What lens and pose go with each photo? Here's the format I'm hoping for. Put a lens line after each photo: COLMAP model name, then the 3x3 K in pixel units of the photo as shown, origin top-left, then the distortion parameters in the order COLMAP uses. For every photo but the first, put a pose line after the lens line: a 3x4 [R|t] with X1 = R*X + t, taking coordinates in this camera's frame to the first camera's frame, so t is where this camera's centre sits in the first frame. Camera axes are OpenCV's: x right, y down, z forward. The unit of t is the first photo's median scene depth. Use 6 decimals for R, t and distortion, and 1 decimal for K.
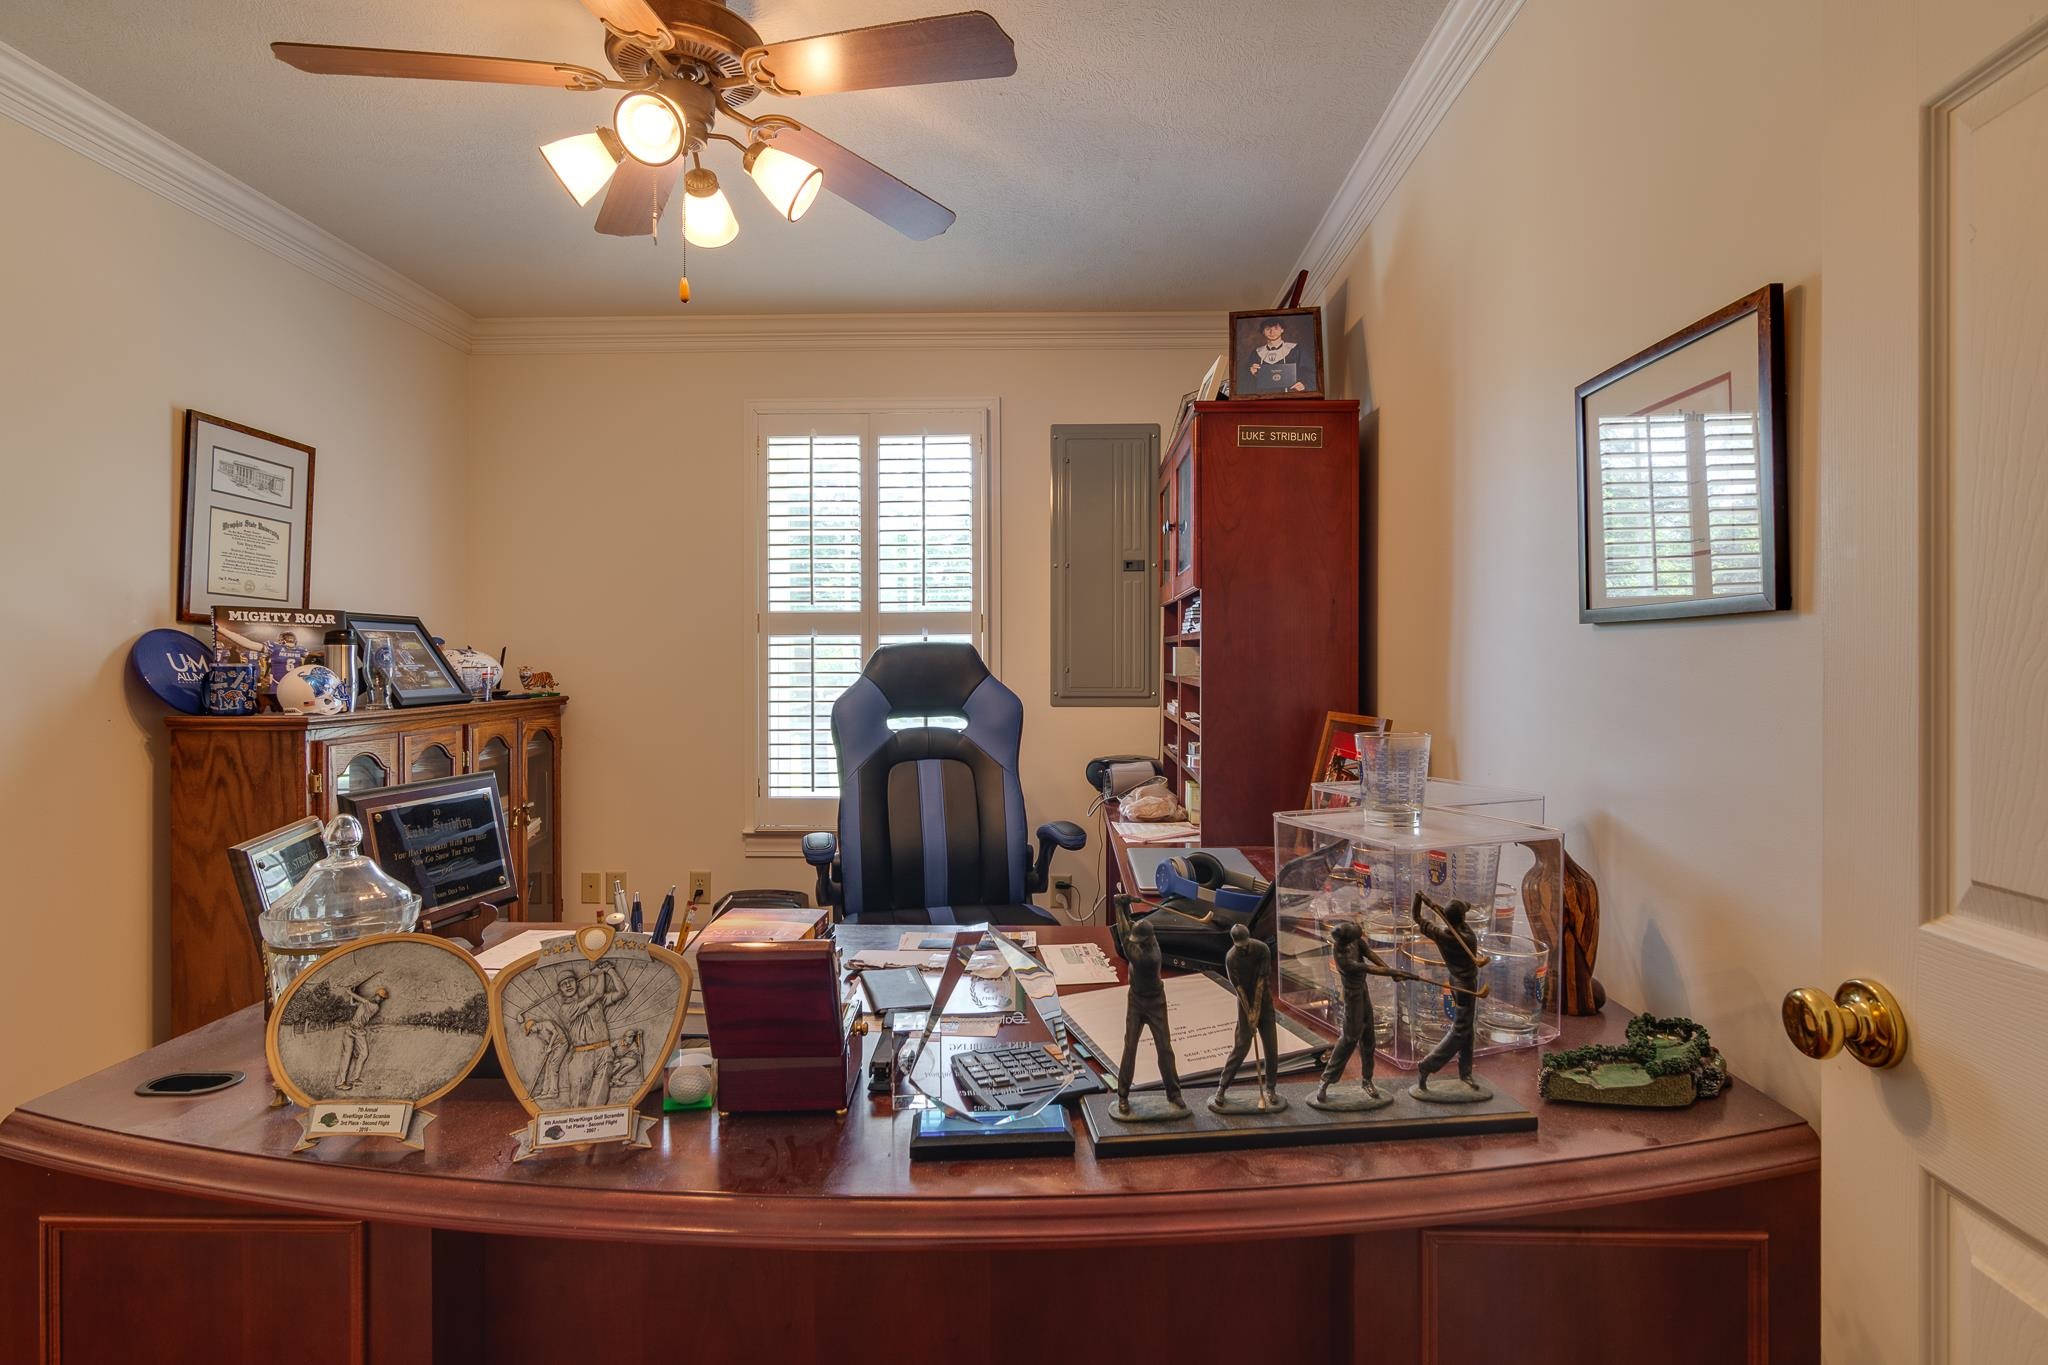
lens RADIAL K [[1022.0, 0, 1091.3], [0, 1022.0, 672.7], [0, 0, 1]] dist [-0.001774, 0.000266]
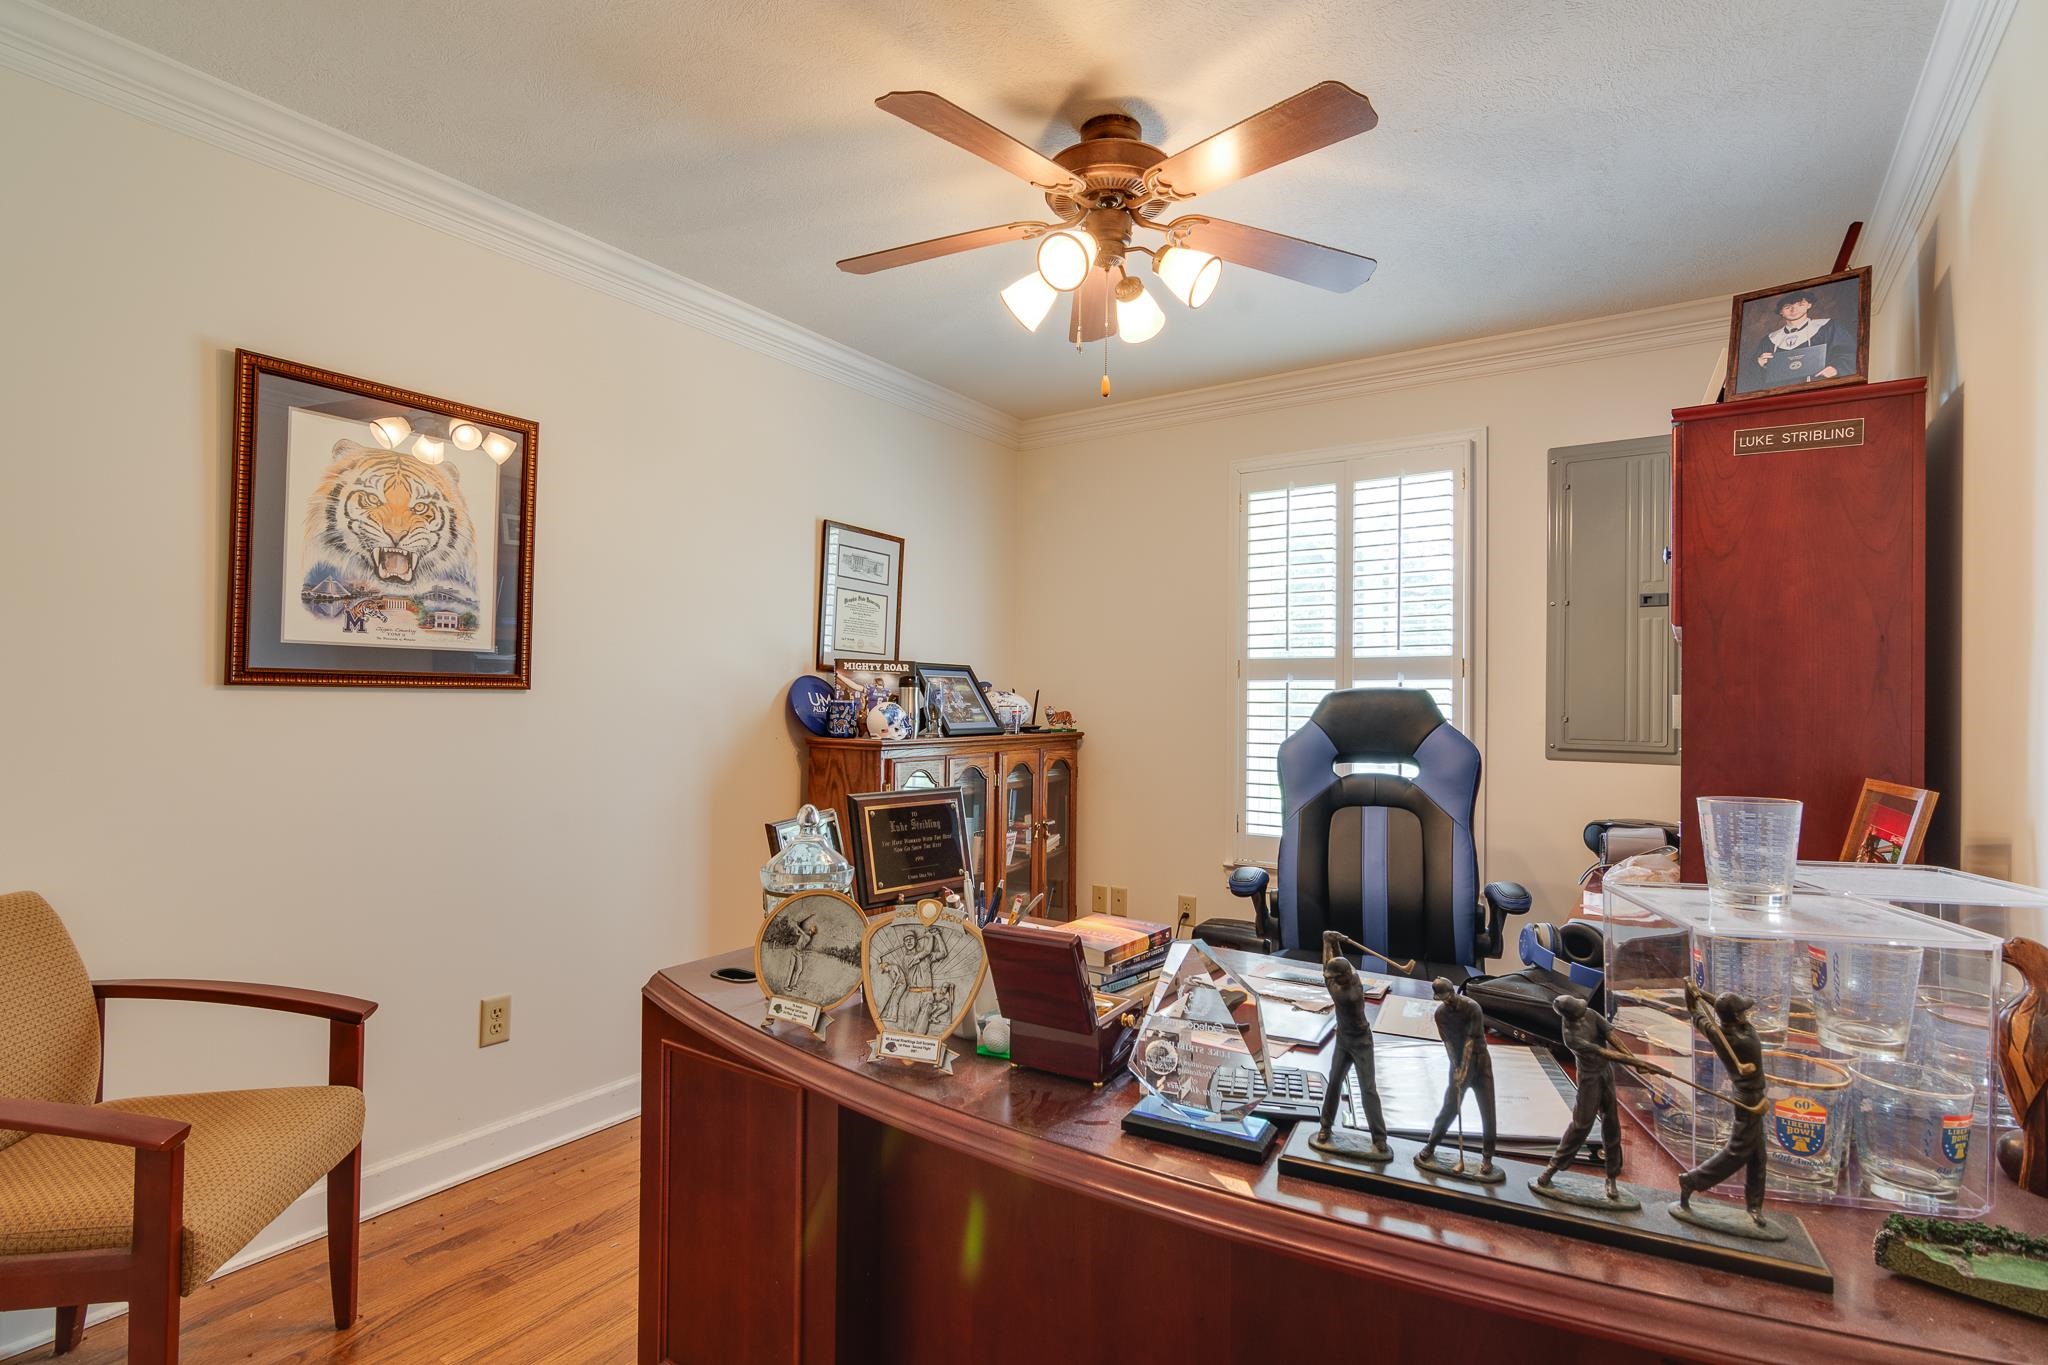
lens RADIAL K [[1044.6, 0, 1054.0], [0, 1044.6, 703.8], [0, 0, 1]] dist [-0.000565, 0.000890]
pose [[0.832069, 0.013879, -0.554498, 0.170542], [-0.021423, 0.999745, -0.007123, -0.000279], [0.554258, 0.017806, 0.832155, -0.018317]]
